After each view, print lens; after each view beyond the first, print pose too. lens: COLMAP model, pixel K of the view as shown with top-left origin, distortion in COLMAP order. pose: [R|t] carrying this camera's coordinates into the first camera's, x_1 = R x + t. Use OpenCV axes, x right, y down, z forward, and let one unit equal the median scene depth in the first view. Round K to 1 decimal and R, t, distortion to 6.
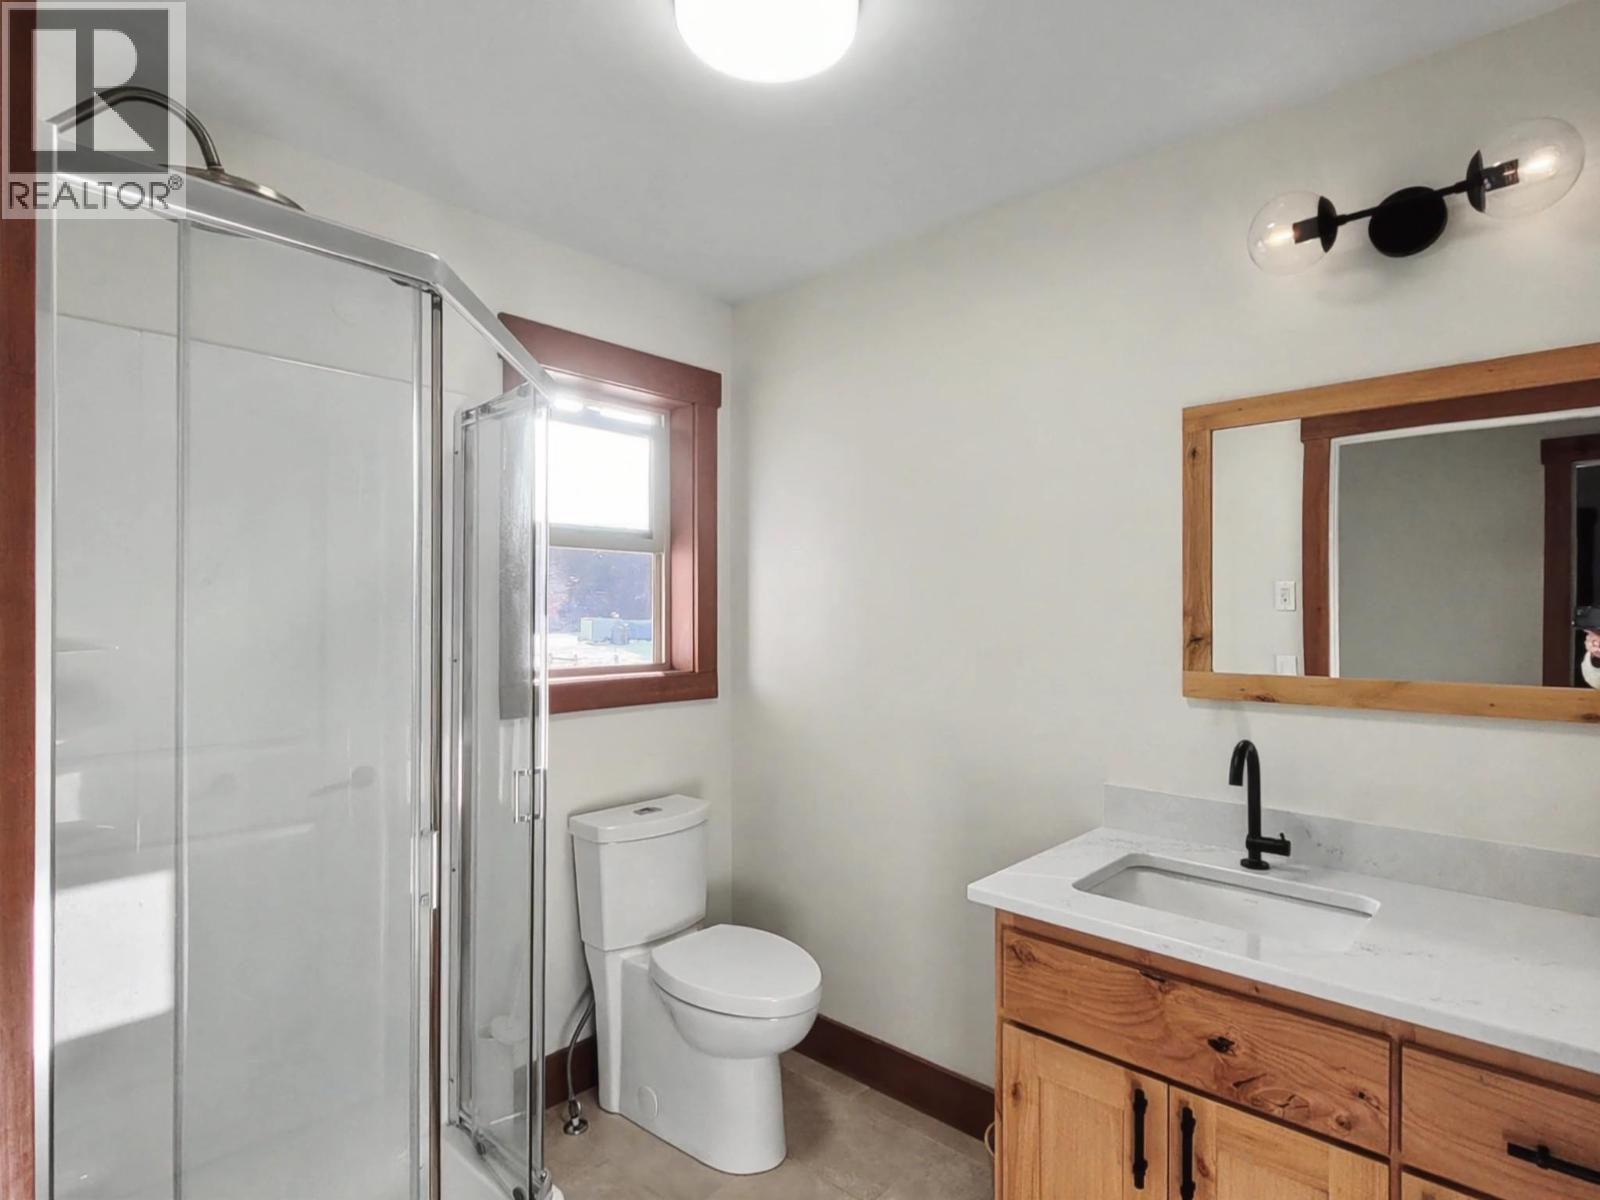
lens RADIAL K [[782.9, 0, 806.8], [0, 782.9, 585.7], [0, 0, 1]] dist [0.019243, -0.010505]
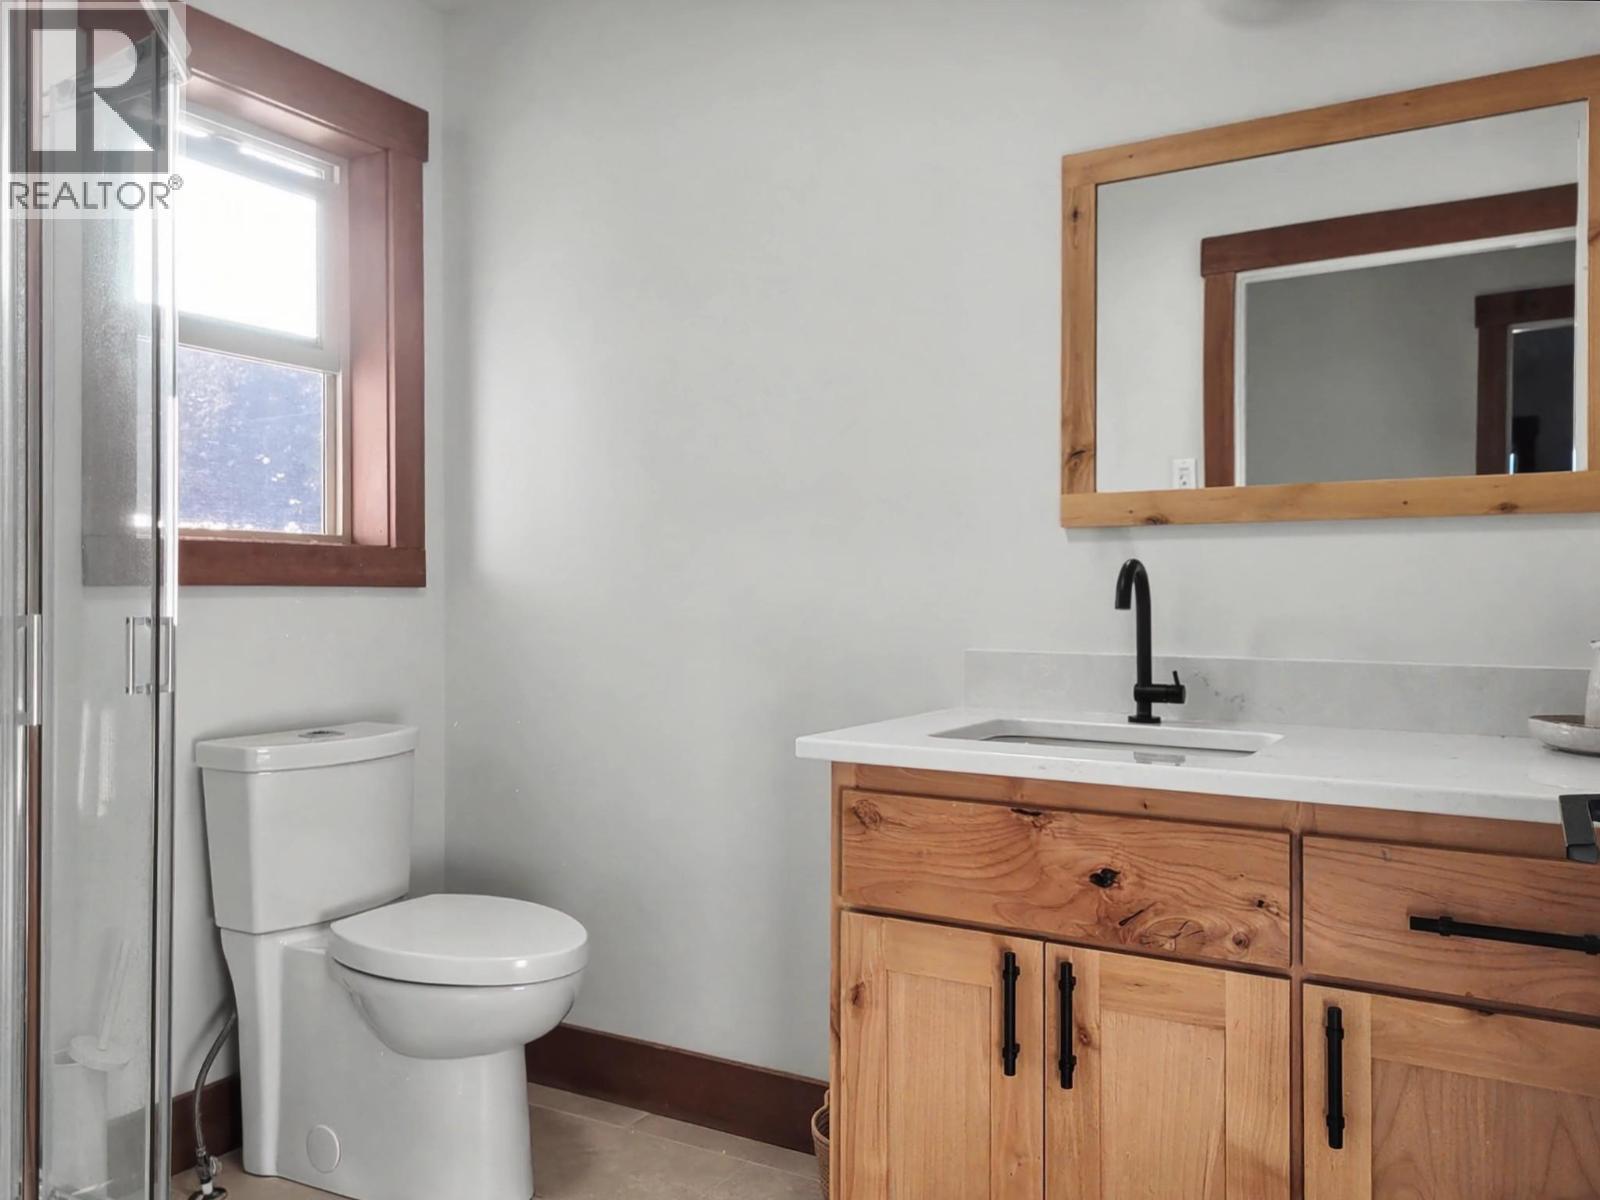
lens RADIAL K [[1178.8, 0, 759.9], [0, 1178.8, 597.1], [0, 0, 1]] dist [0.036416, -0.003313]
pose [[0.979819, 0.002093, 0.199878, -0.054677], [-0.002058, 0.999998, -0.000385, 0.243979], [-0.199879, -0.000034, 0.979821, -0.100354]]
